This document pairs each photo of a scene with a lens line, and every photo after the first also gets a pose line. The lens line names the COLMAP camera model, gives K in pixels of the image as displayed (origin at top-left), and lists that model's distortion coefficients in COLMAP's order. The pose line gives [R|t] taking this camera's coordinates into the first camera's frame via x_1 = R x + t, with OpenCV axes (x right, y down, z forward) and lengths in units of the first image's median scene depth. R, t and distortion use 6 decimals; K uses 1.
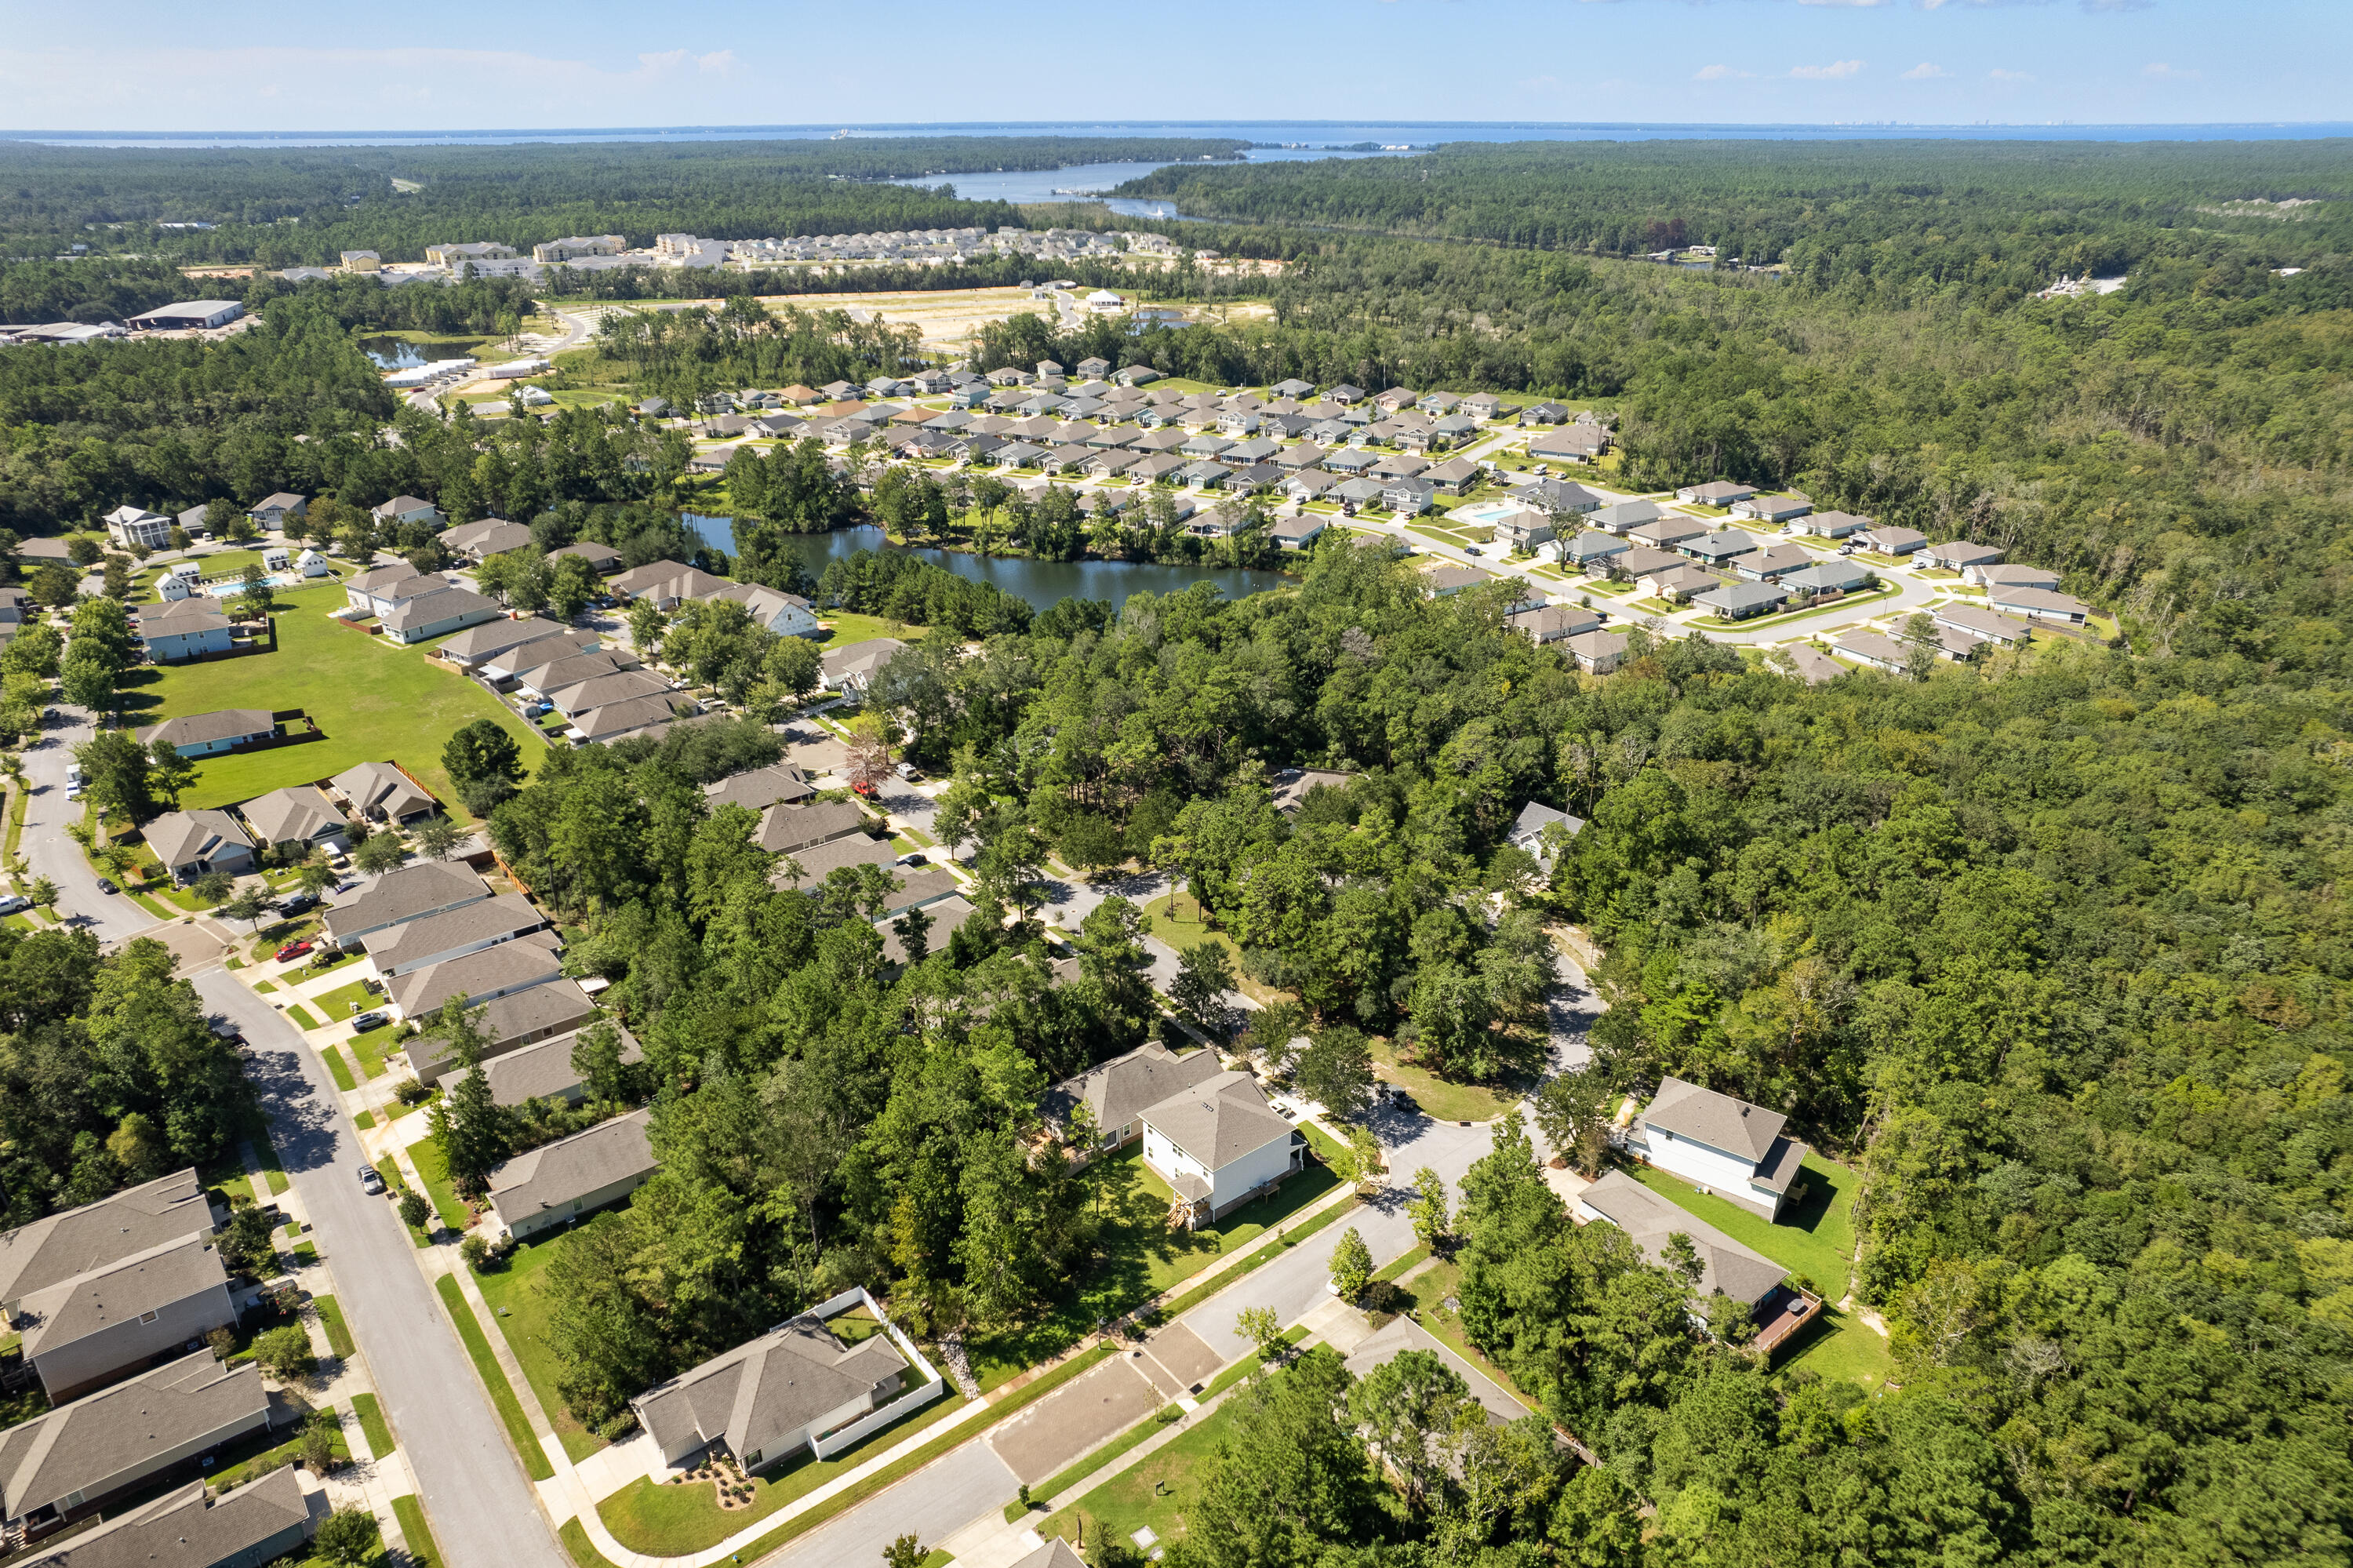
lens RADIAL K [[1509.8, 0, 1179.7], [0, 1509.8, 825.0], [0, 0, 1]] dist [-0.069278, 0.056545]
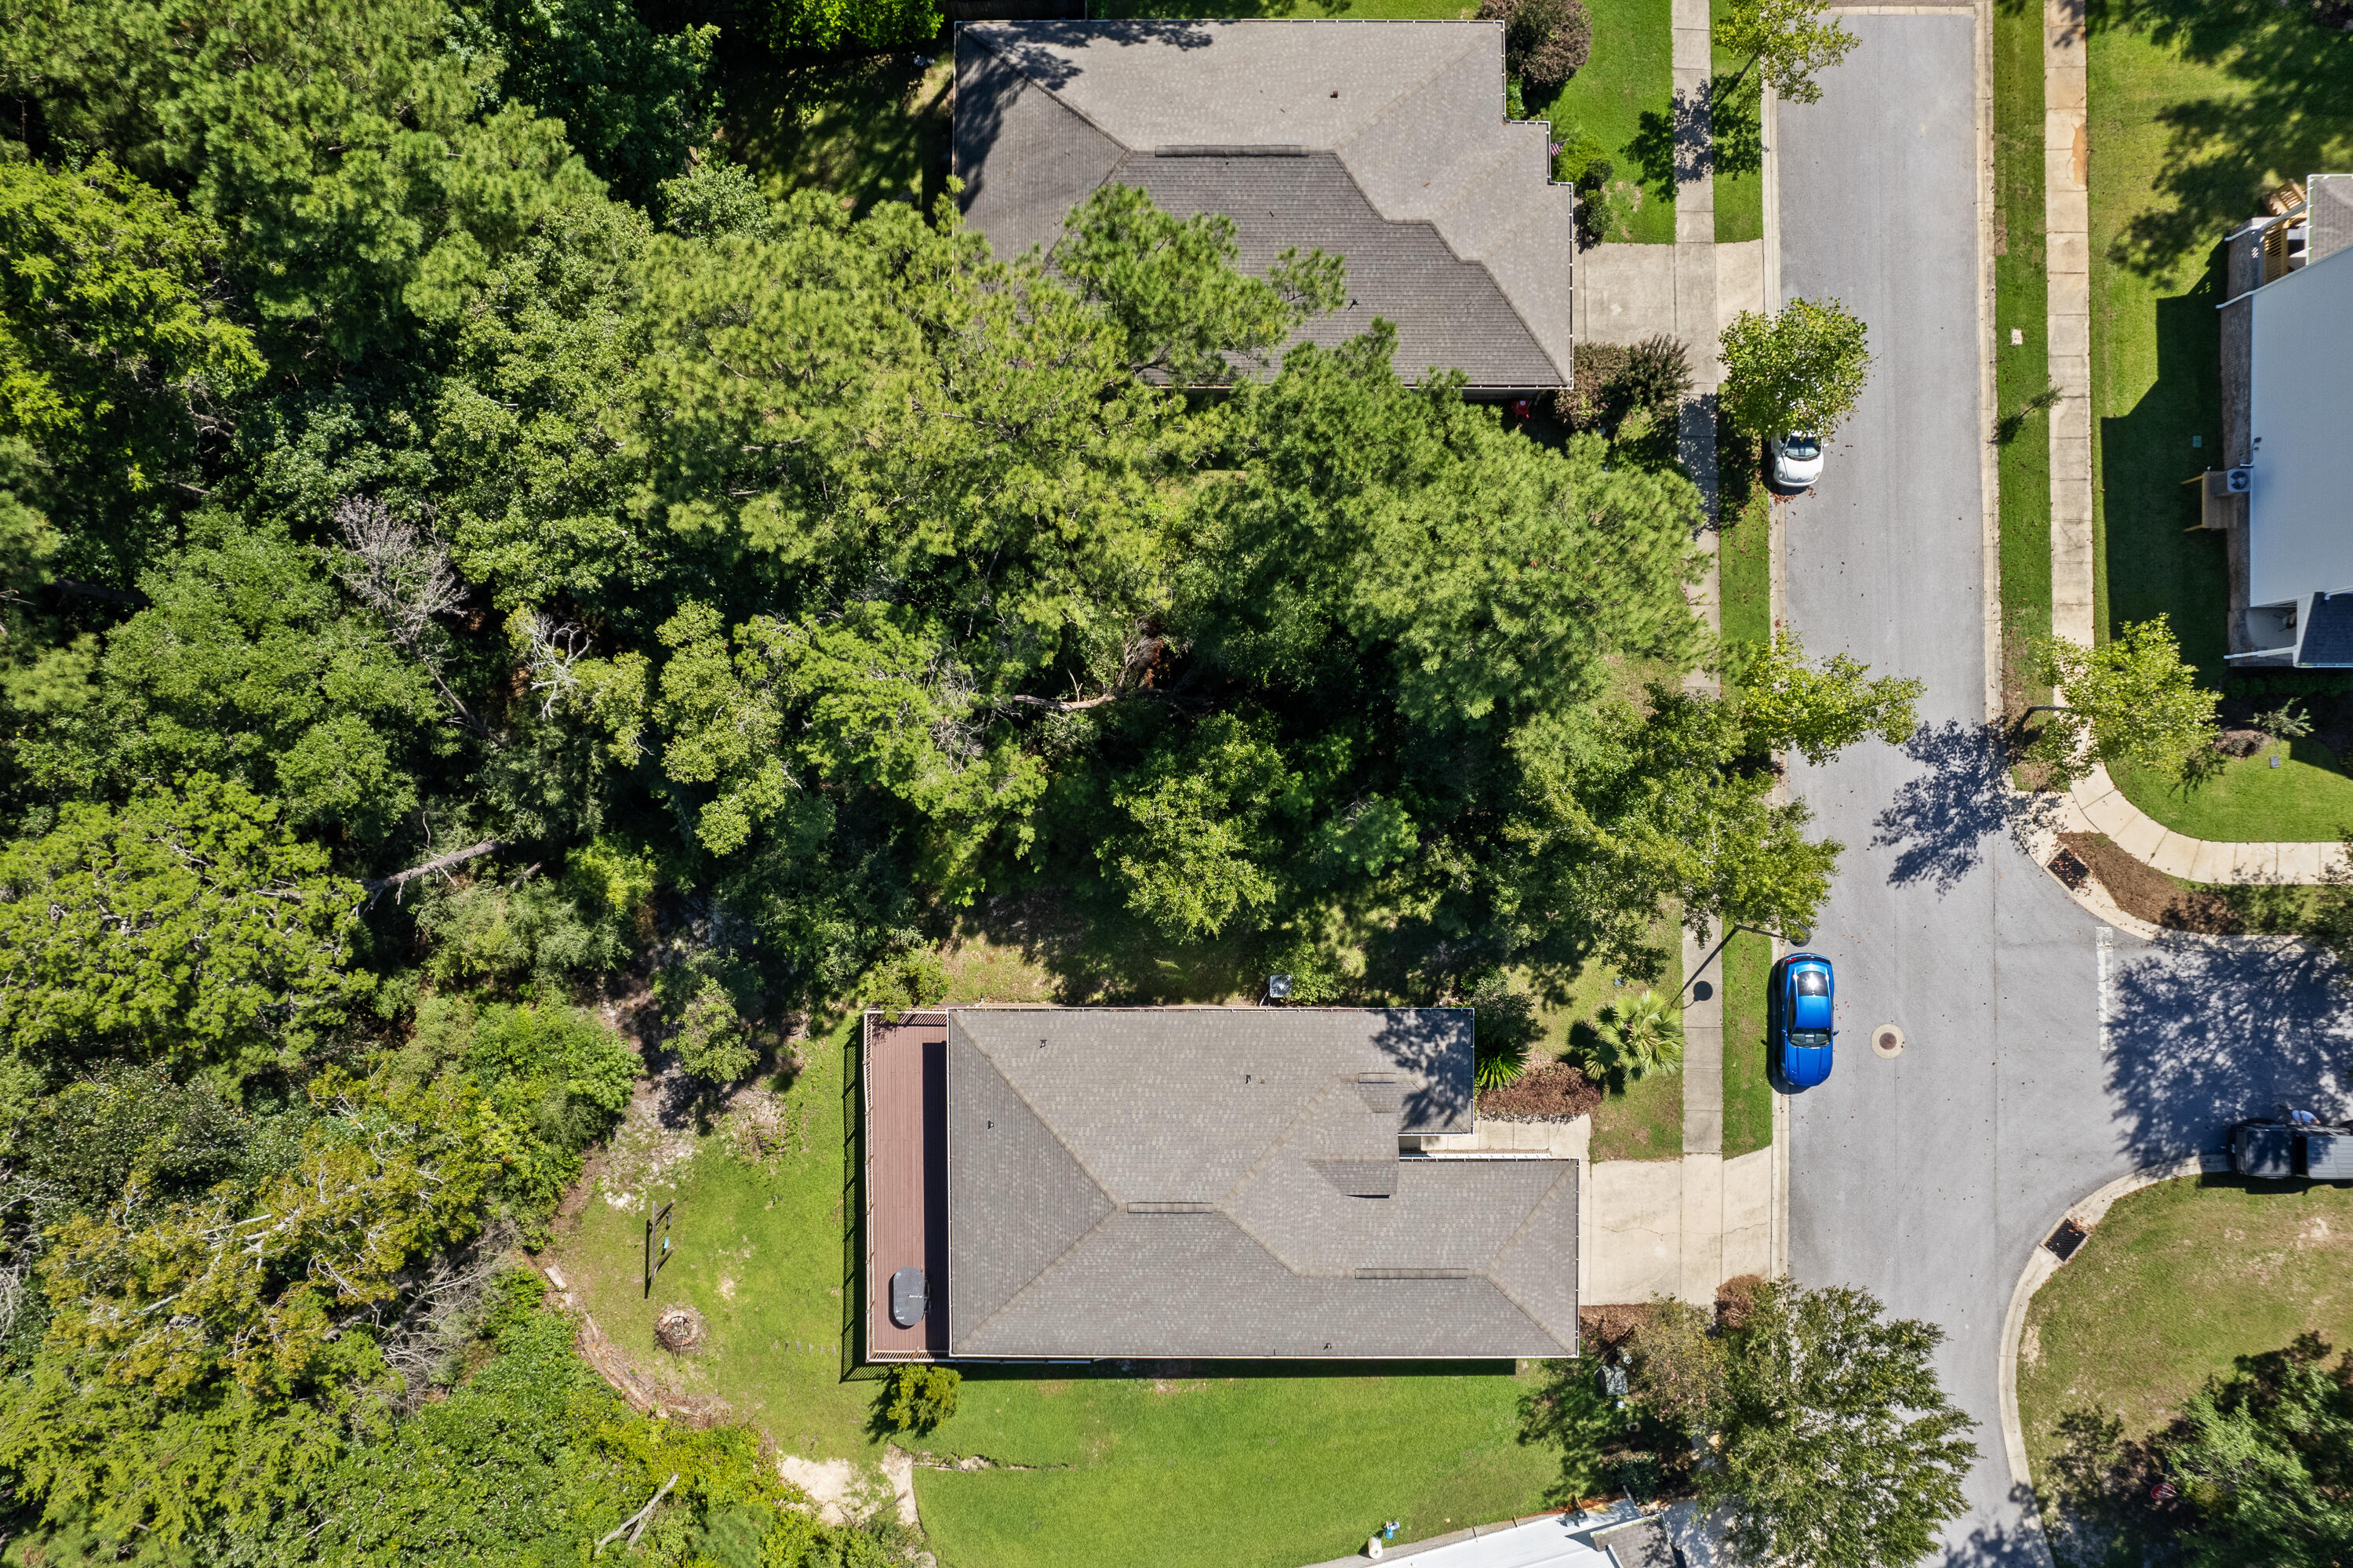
lens RADIAL K [[1509.8, 0, 1179.7], [0, 1509.8, 825.0], [0, 0, 1]] dist [-0.069278, 0.056545]
pose [[-0.632405, 0.774509, 0.014120, 0.137872], [-0.313673, -0.272703, 0.909528, 0.000692], [0.708289, 0.570761, 0.415402, 0.406843]]
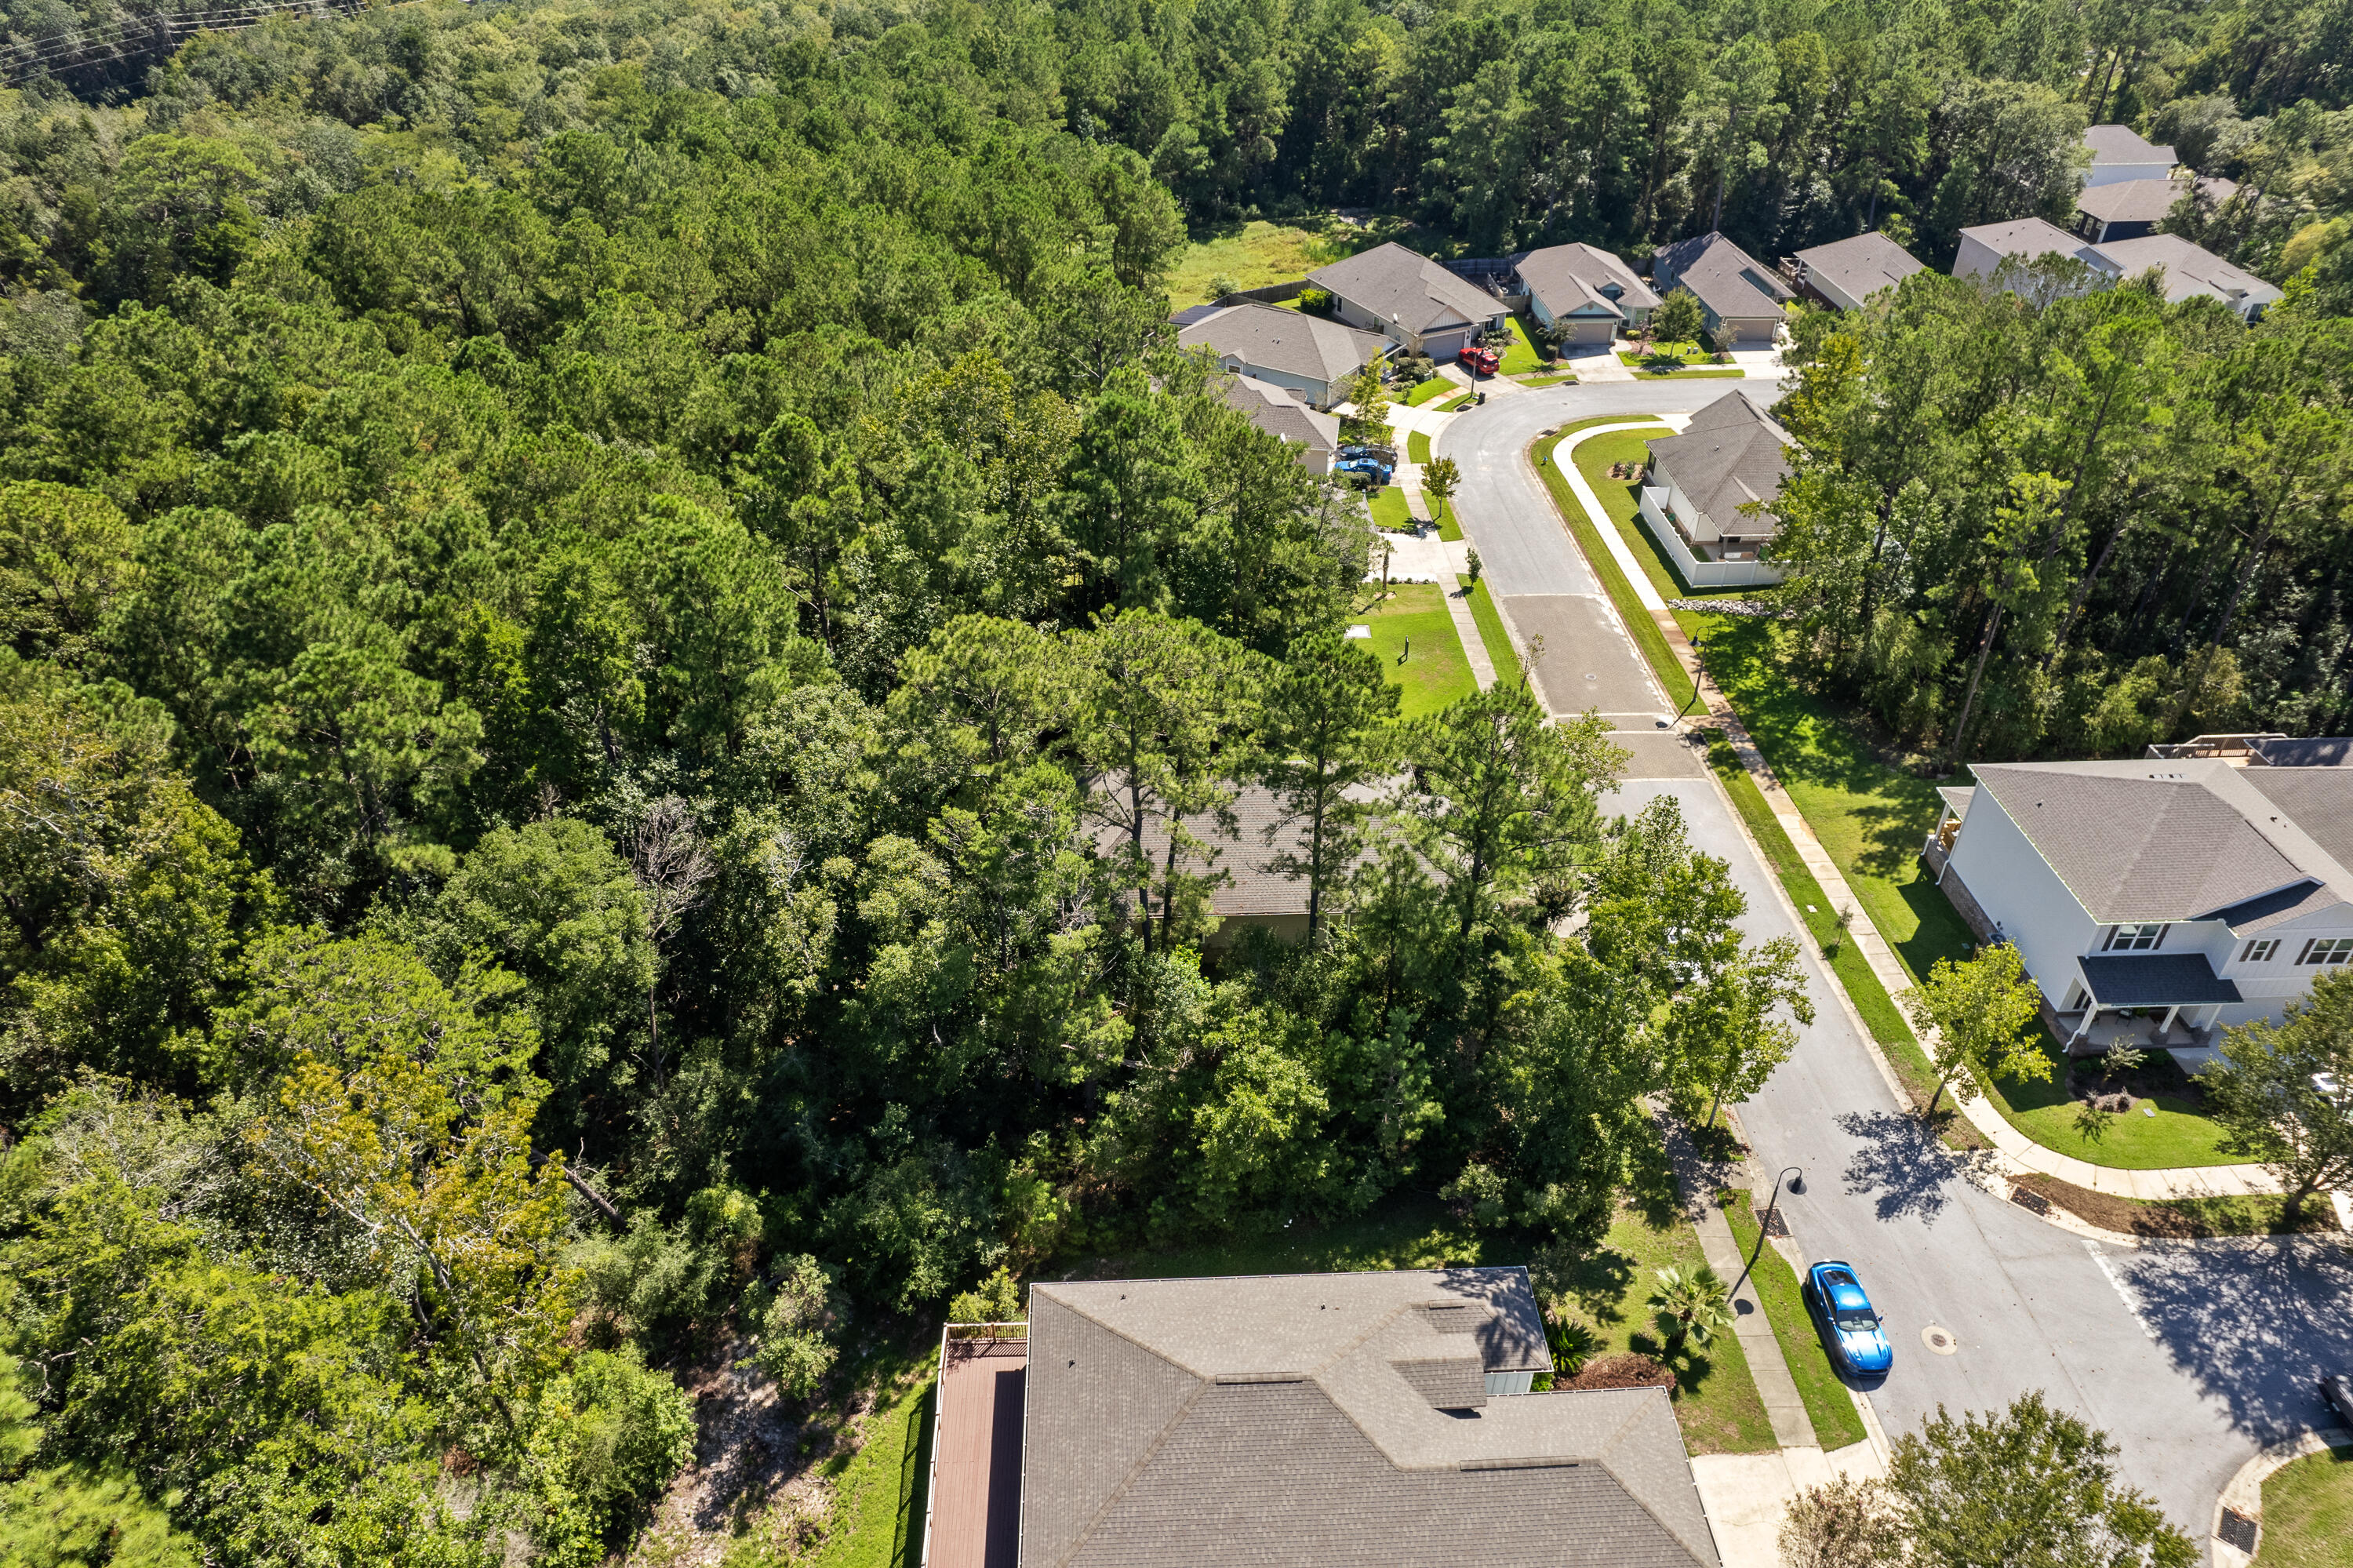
lens RADIAL K [[1509.8, 0, 1179.7], [0, 1509.8, 825.0], [0, 0, 1]] dist [-0.069278, 0.056545]
pose [[-0.602108, 0.474631, -0.642021, 0.251202], [-0.331089, 0.583293, 0.741720, -0.012017], [0.726530, 0.659162, -0.194060, 0.482468]]
